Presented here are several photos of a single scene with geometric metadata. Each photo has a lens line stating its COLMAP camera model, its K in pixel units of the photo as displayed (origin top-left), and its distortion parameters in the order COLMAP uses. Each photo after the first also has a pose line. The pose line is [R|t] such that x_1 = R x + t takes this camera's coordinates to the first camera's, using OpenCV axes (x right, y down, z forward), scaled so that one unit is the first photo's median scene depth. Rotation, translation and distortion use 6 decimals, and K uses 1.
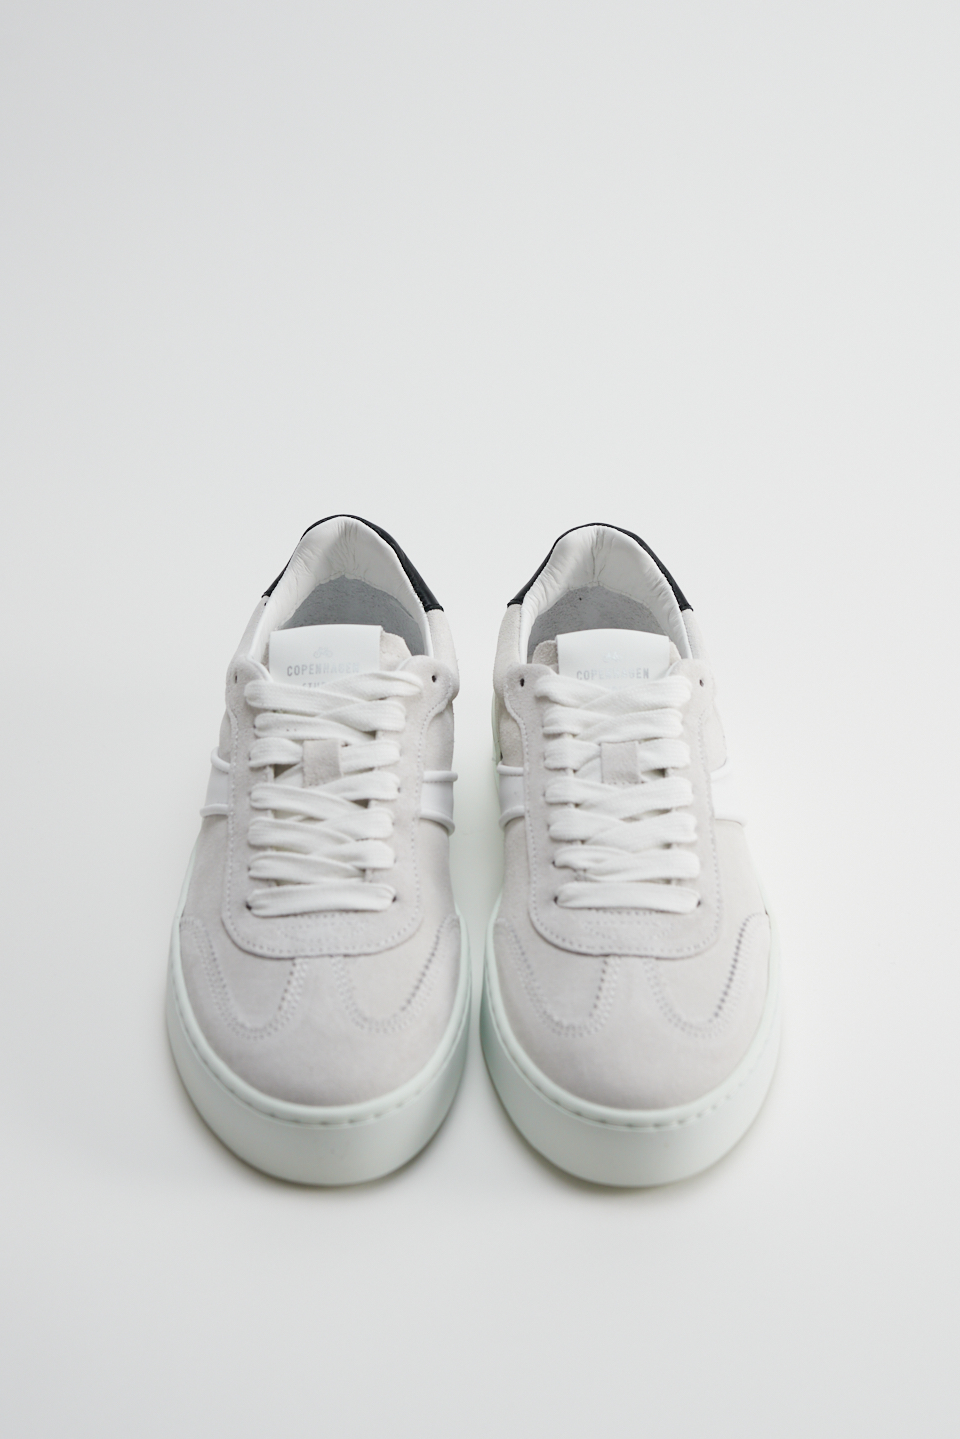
lens RADIAL K [[1975.5, 0, 480.0], [0, 1975.5, 719.5], [0, 0, 1]] dist [-0.535700, -0.003066]
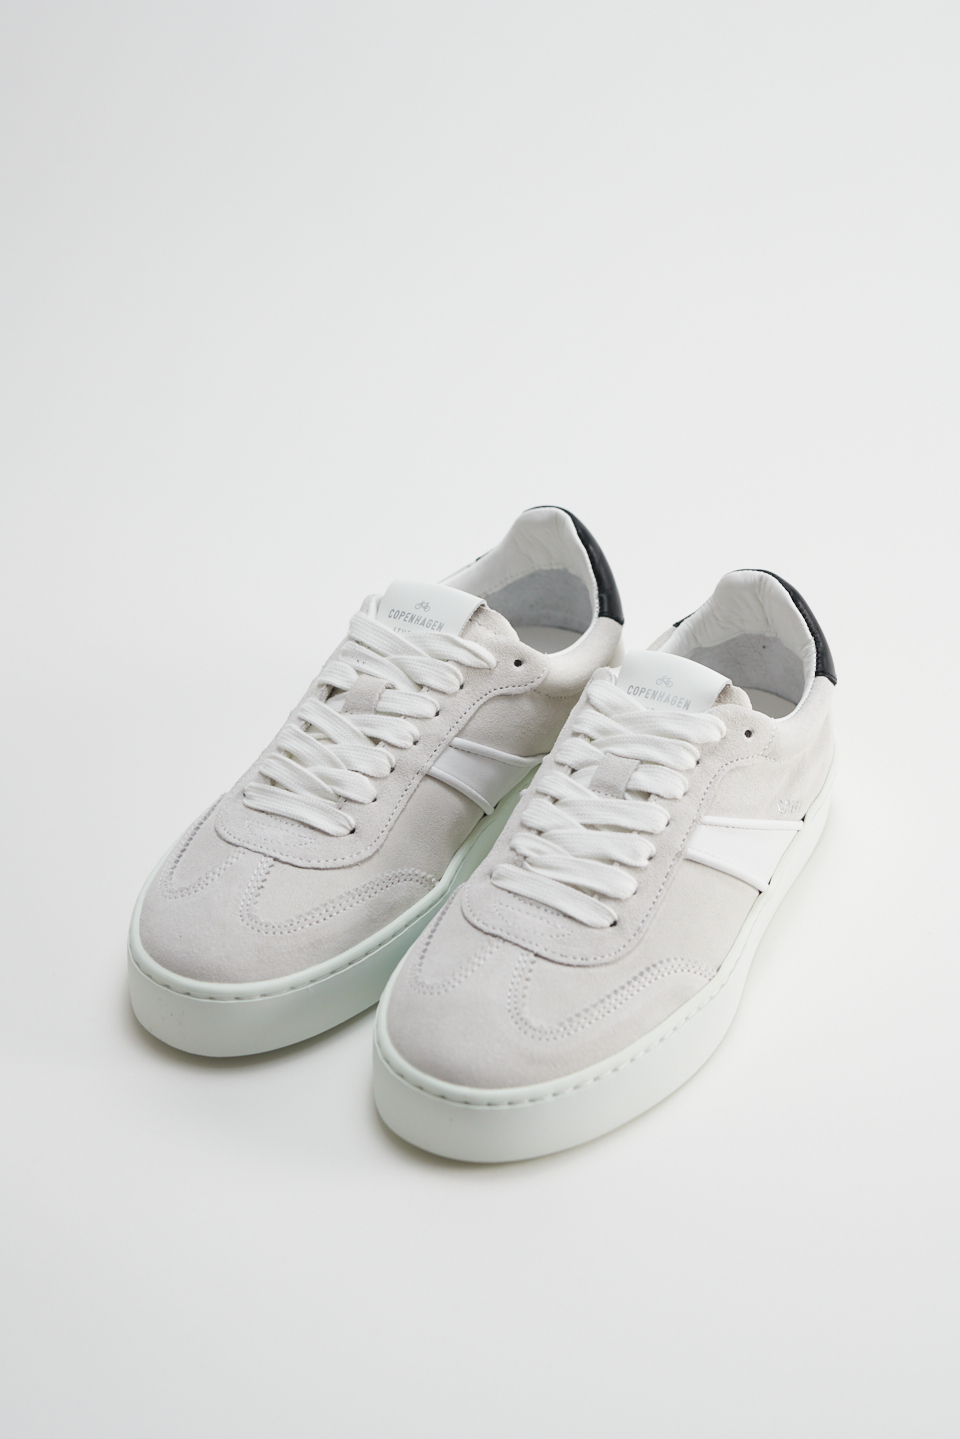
lens RADIAL K [[1975.5, 0, 480.0], [0, 1975.5, 719.5], [0, 0, 1]] dist [-0.535700, -0.003066]
pose [[0.888350, 0.280238, -0.363733, 0.373091], [-0.296013, 0.955097, 0.012897, 0.002044], [0.351014, 0.096213, 0.931414, 0.033535]]
